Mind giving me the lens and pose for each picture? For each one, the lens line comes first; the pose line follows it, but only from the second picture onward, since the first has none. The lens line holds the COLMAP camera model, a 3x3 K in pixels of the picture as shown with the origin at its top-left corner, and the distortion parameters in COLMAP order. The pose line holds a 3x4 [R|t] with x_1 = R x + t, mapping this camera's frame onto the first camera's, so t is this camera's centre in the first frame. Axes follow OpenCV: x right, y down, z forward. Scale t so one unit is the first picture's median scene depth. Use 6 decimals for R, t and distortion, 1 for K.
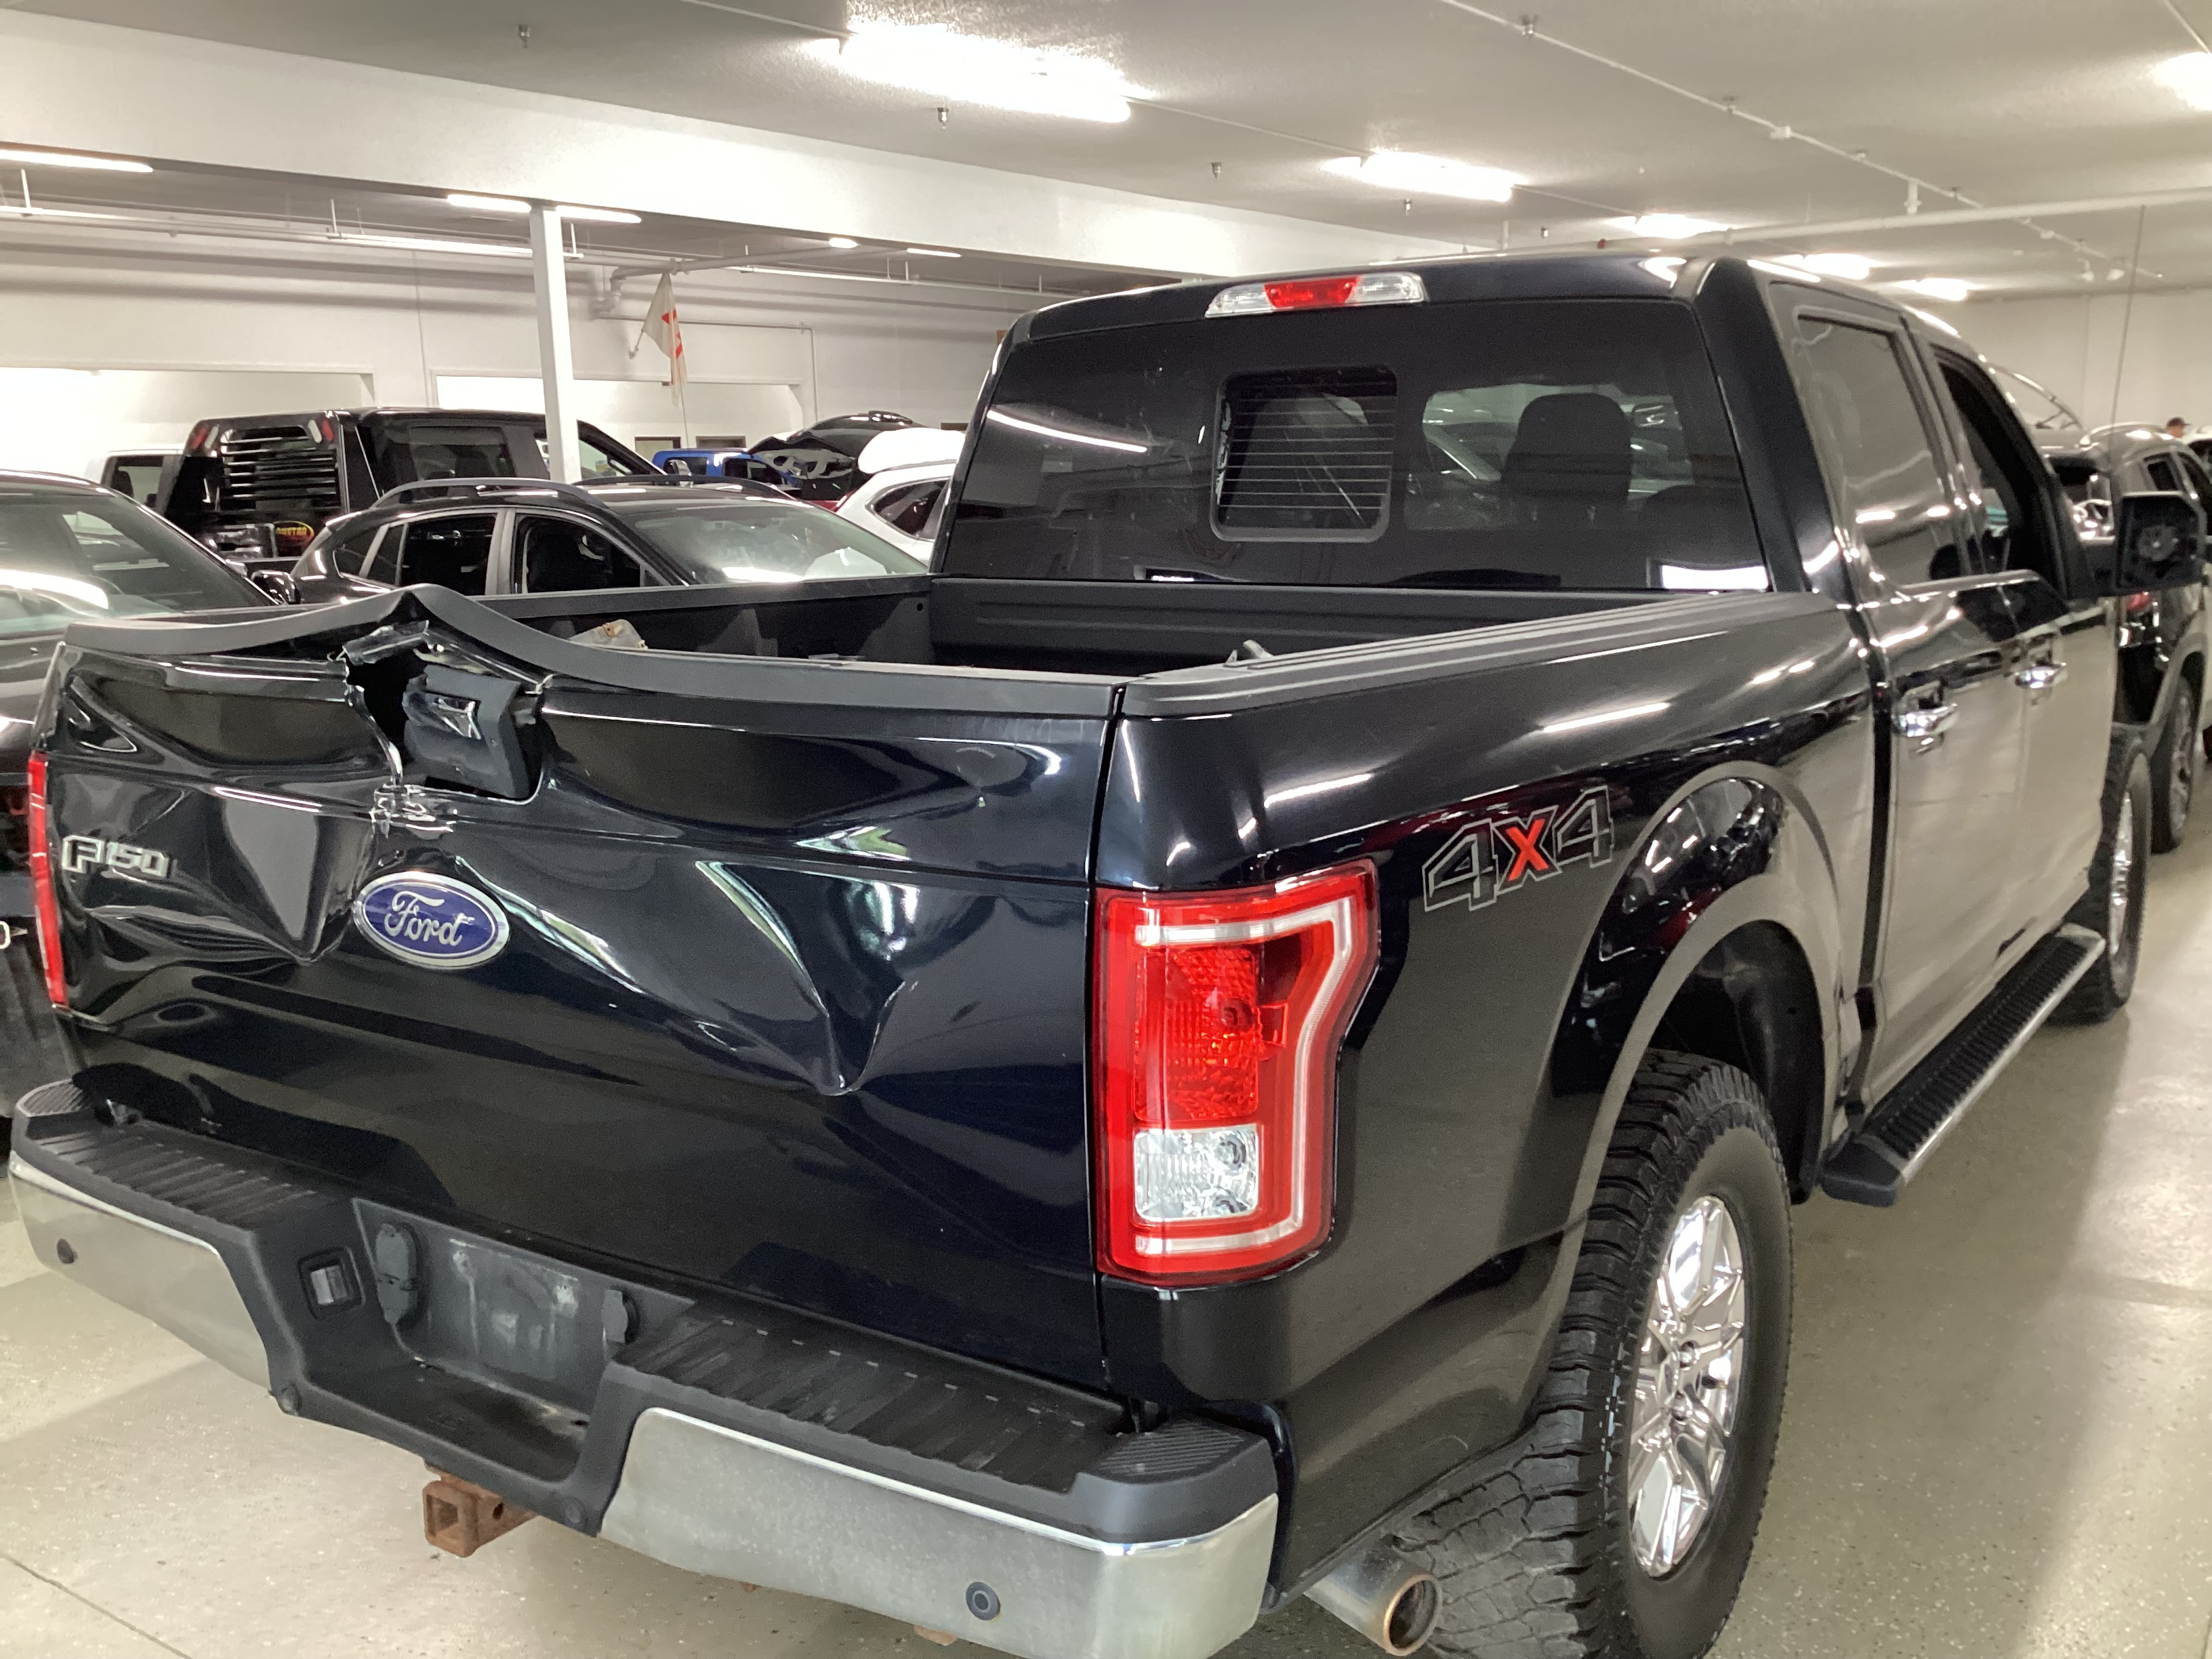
lens RADIAL K [[1992.4, 0, 1024.9], [0, 1992.4, 827.0], [0, 0, 1]] dist [-0.004142, -0.003691]
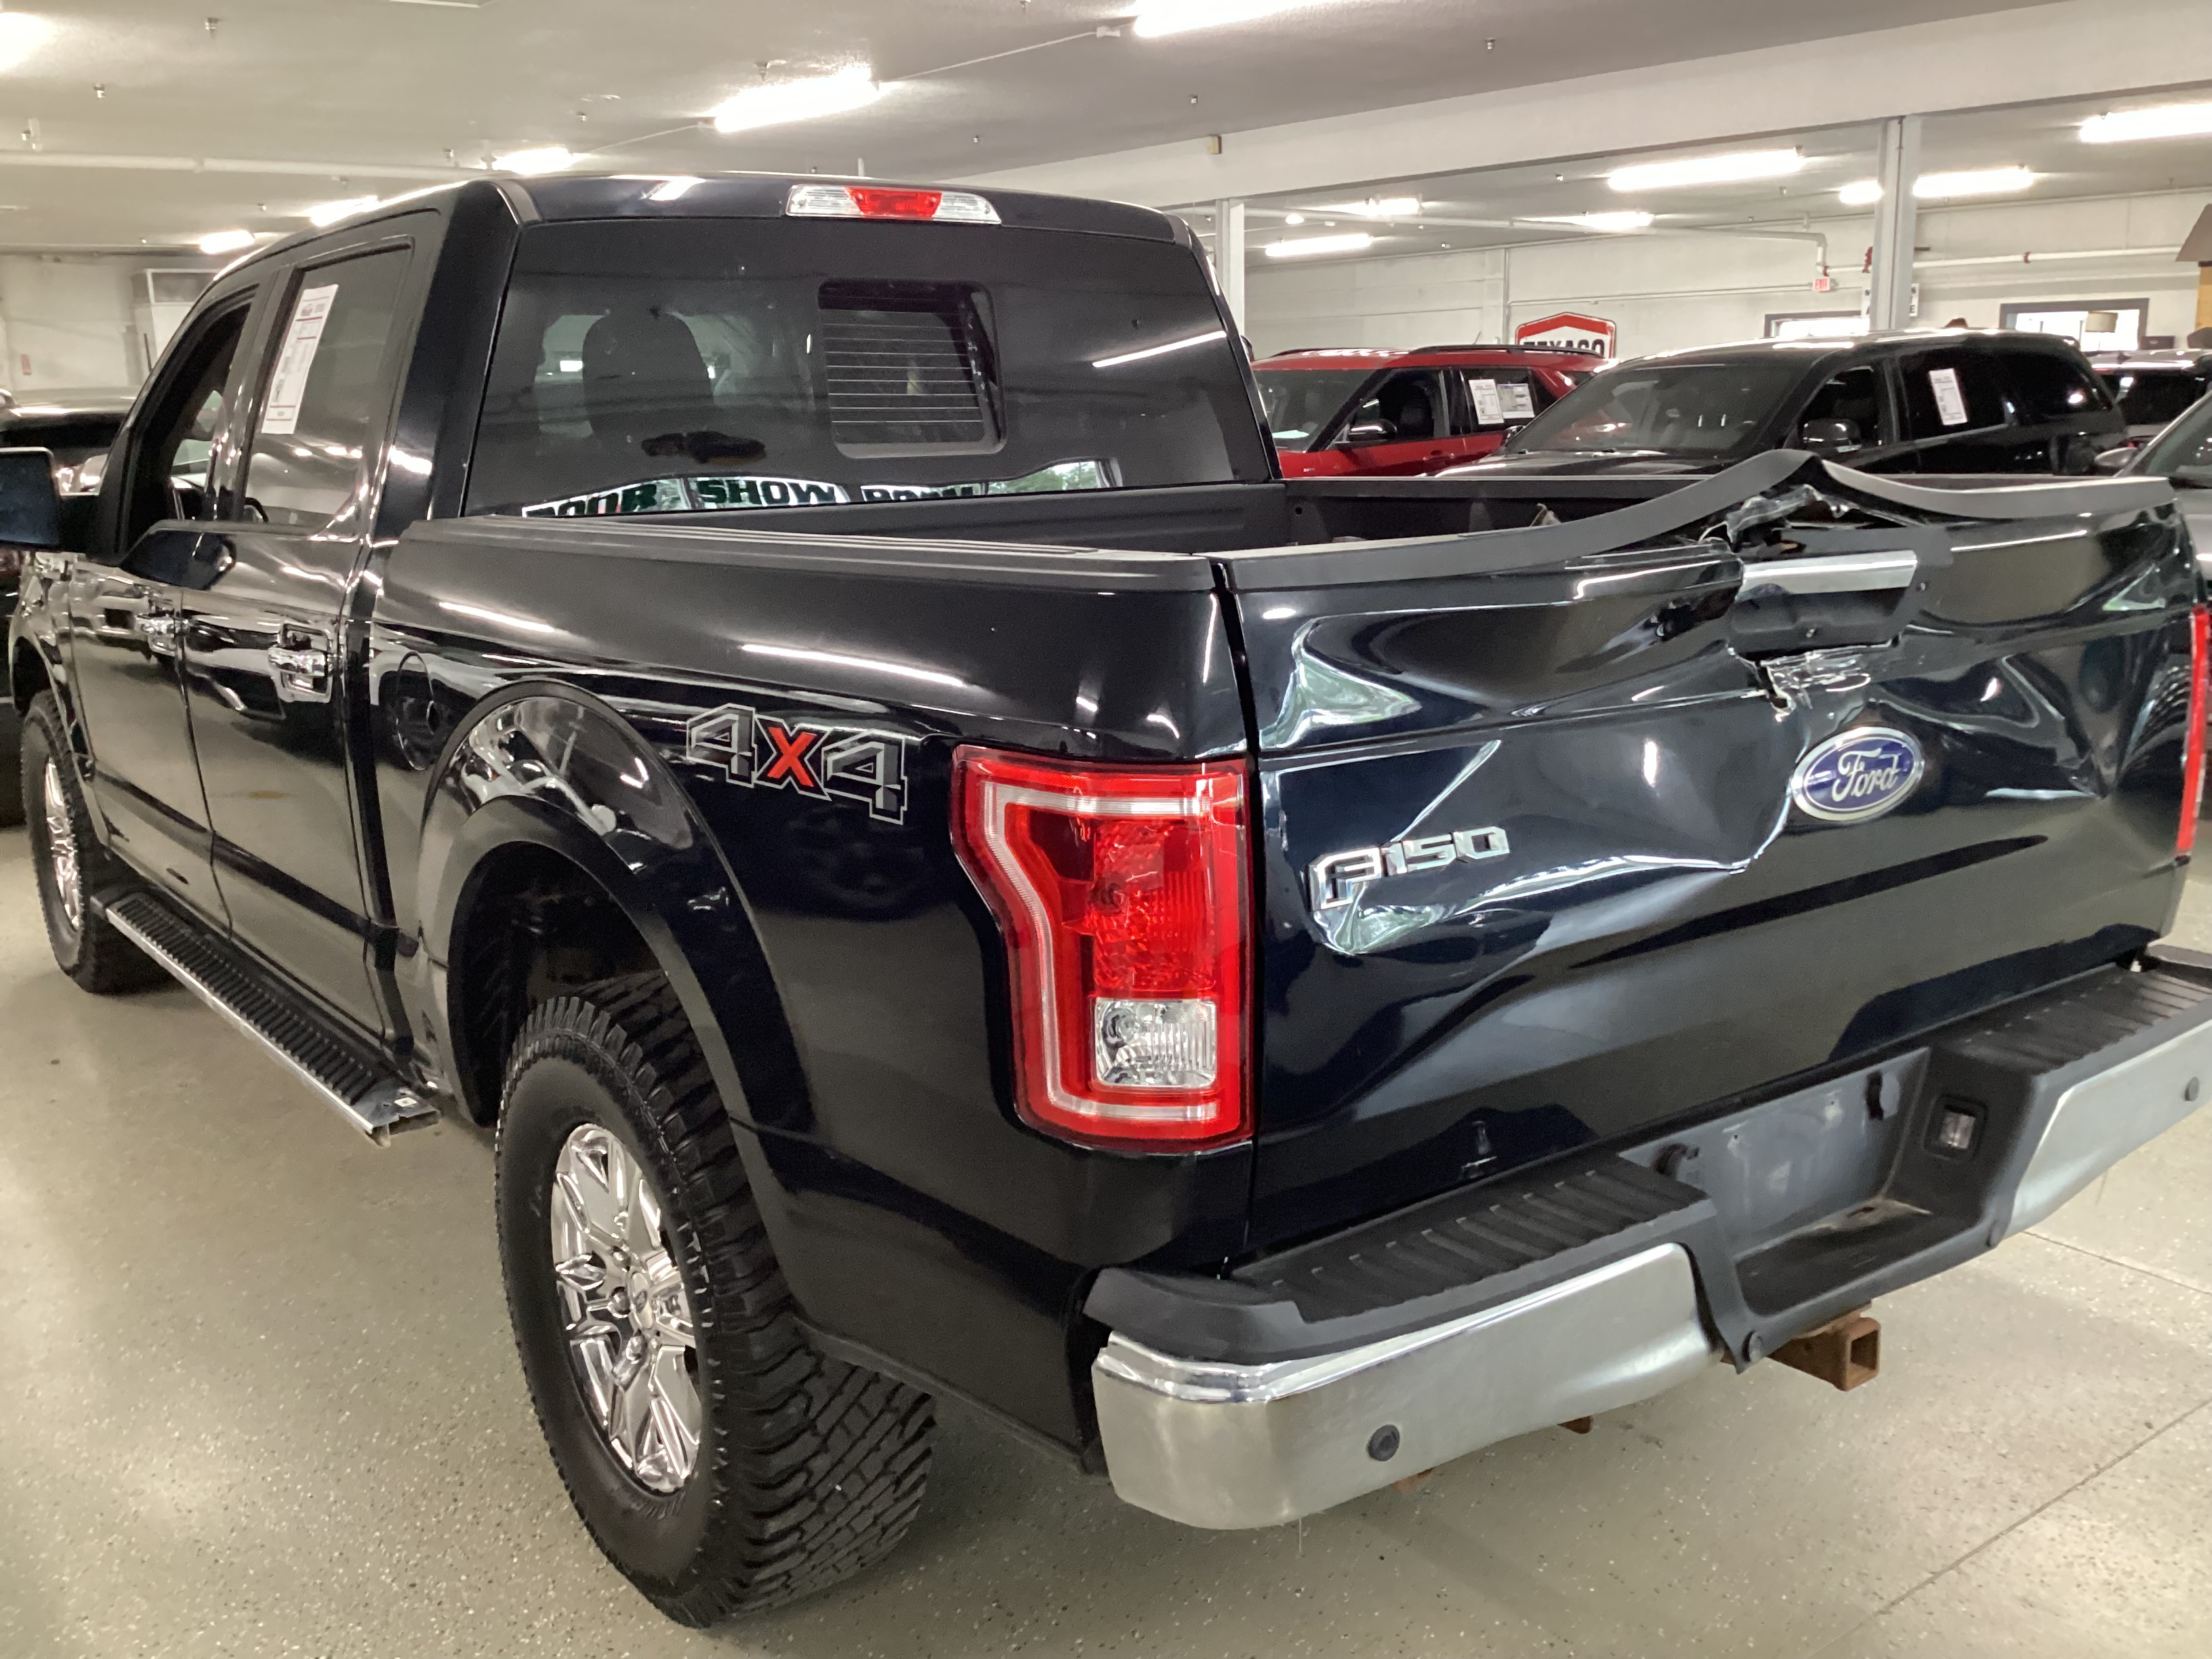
lens RADIAL K [[2014.3, 0, 1106.0], [0, 2014.3, 829.5], [0, 0, 1]] dist [0.176041, -0.463433]
pose [[0.300488, -0.184993, 0.935673, -1.198634], [0.180049, 0.974374, 0.134823, -0.117154], [-0.936637, 0.127954, 0.326096, 0.872787]]
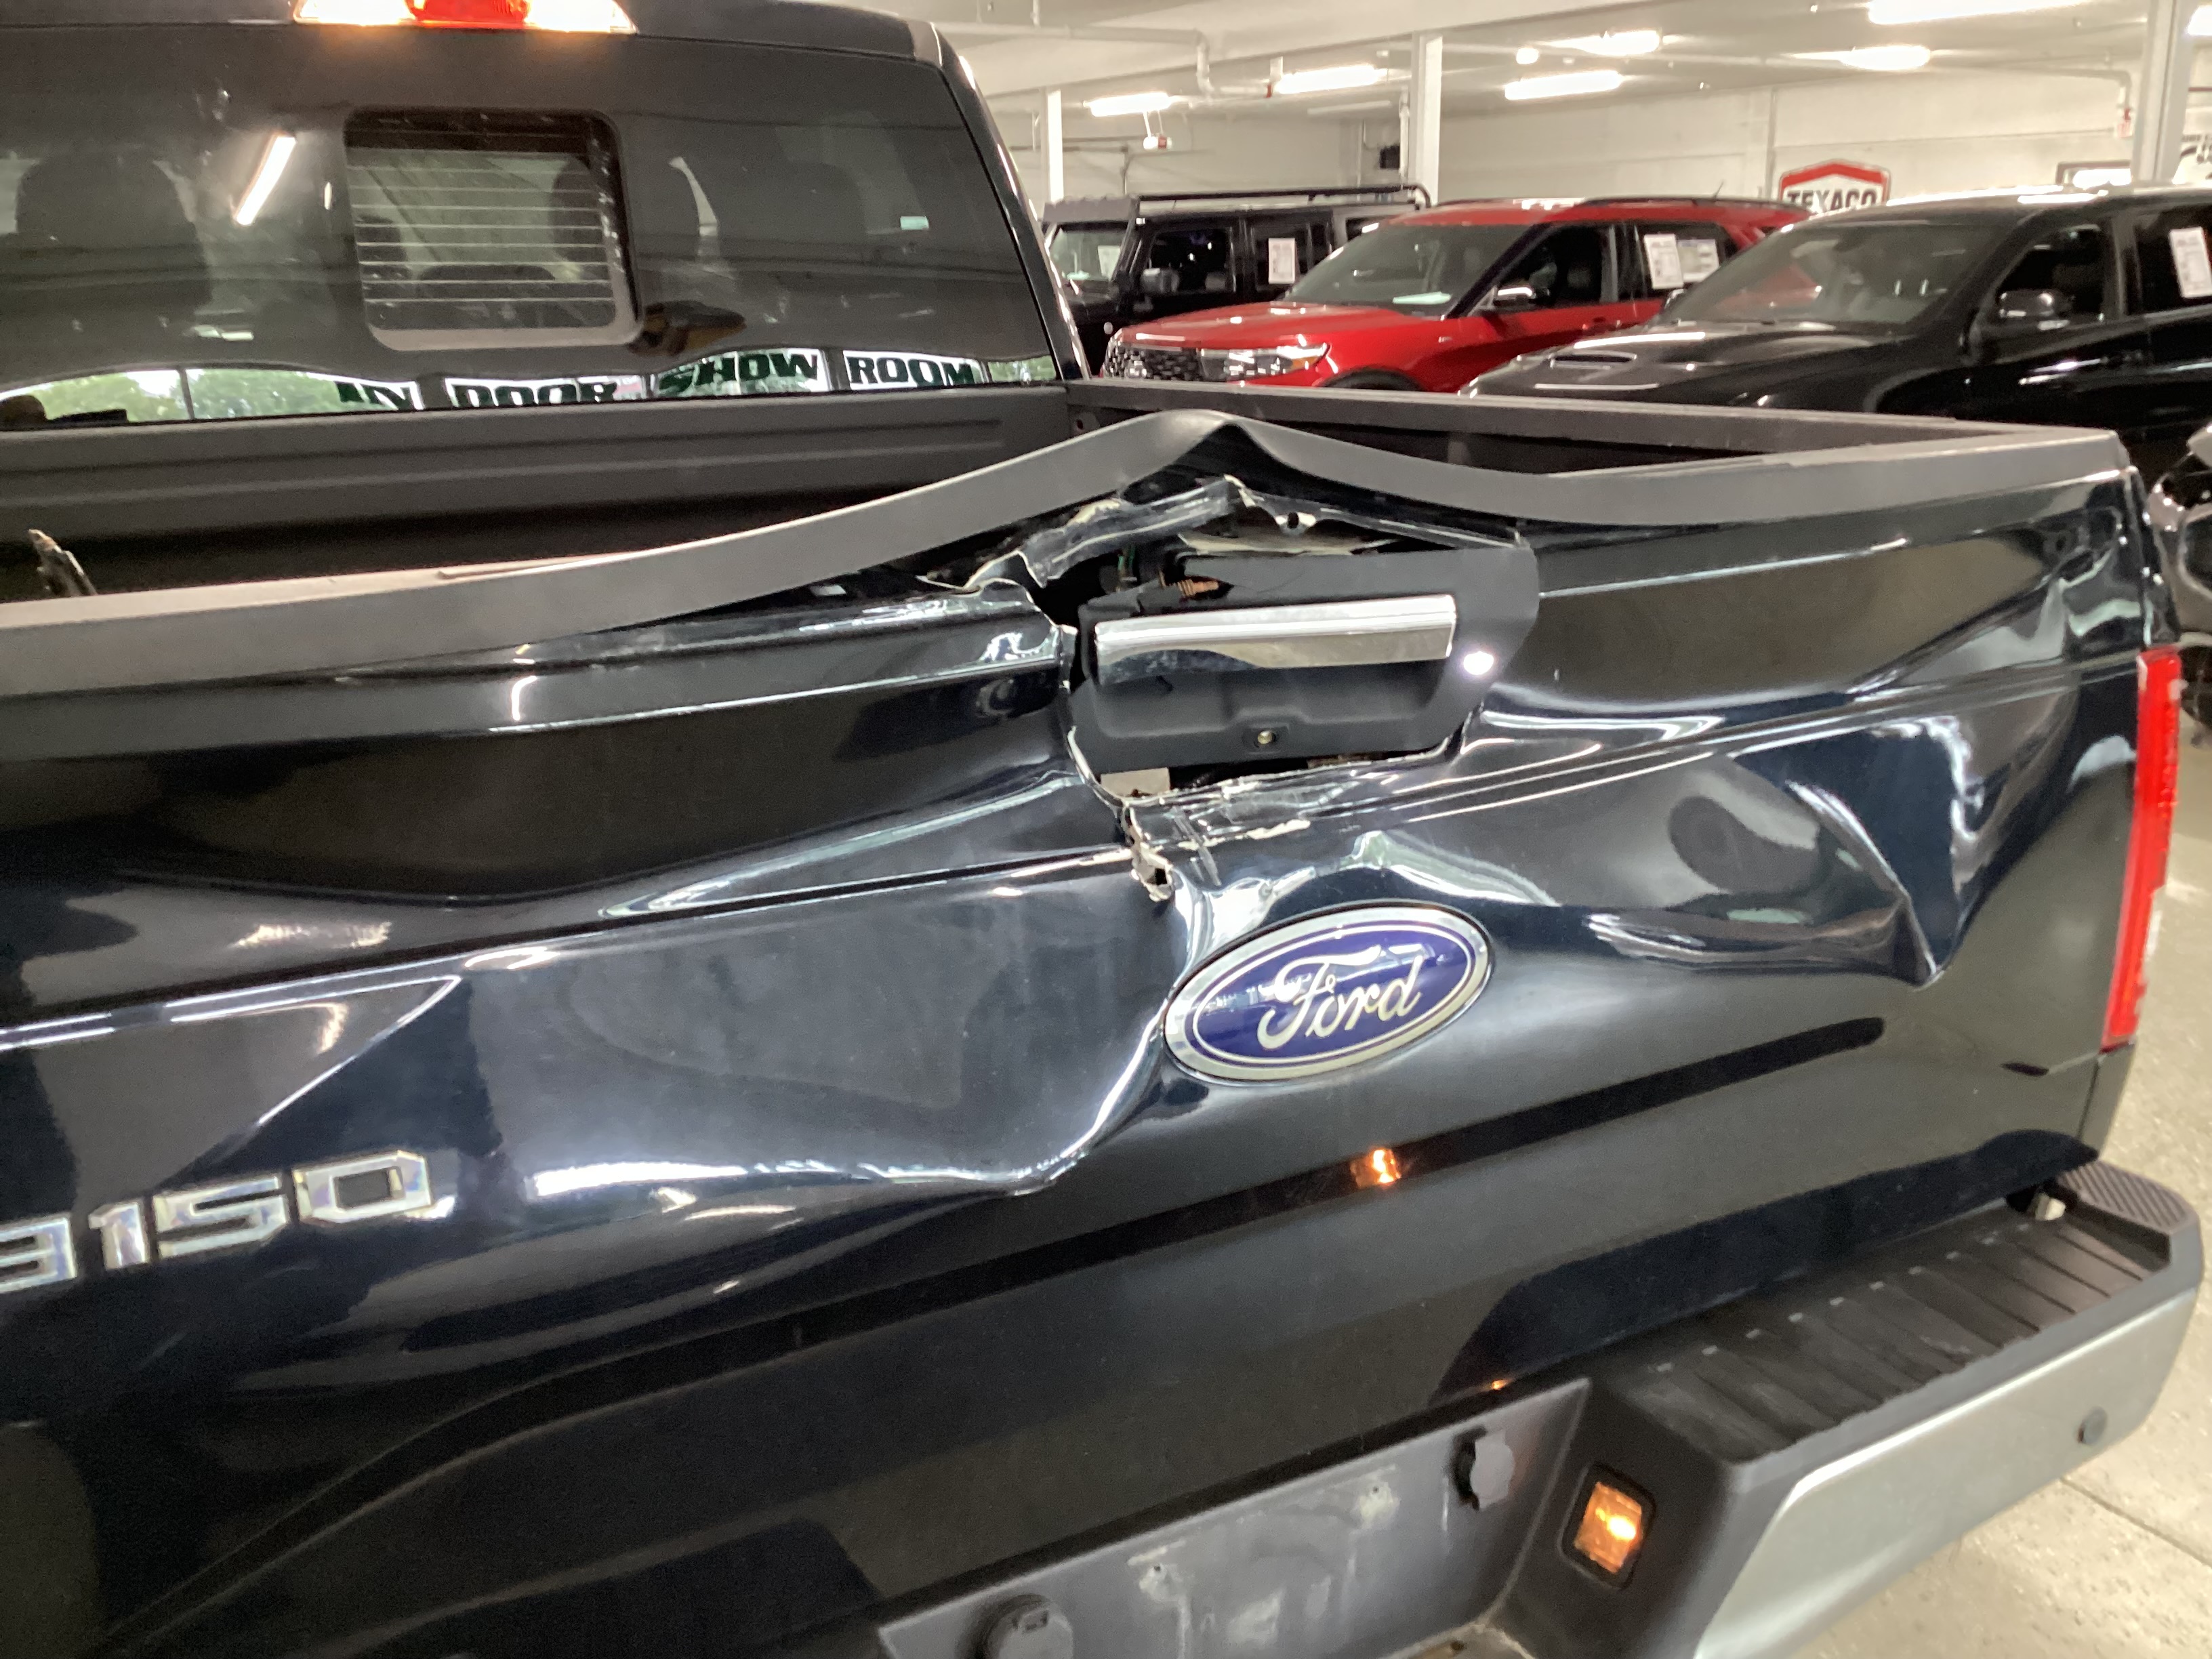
lens RADIAL K [[2035.2, 0, 1106.0], [0, 2035.2, 829.5], [0, 0, 1]] dist [0.078429, -0.136573]
pose [[0.418121, -0.232736, 0.878071, -0.711056], [0.164129, 0.970069, 0.178965, -0.098786], [-0.893441, 0.069287, 0.443805, 0.677047]]
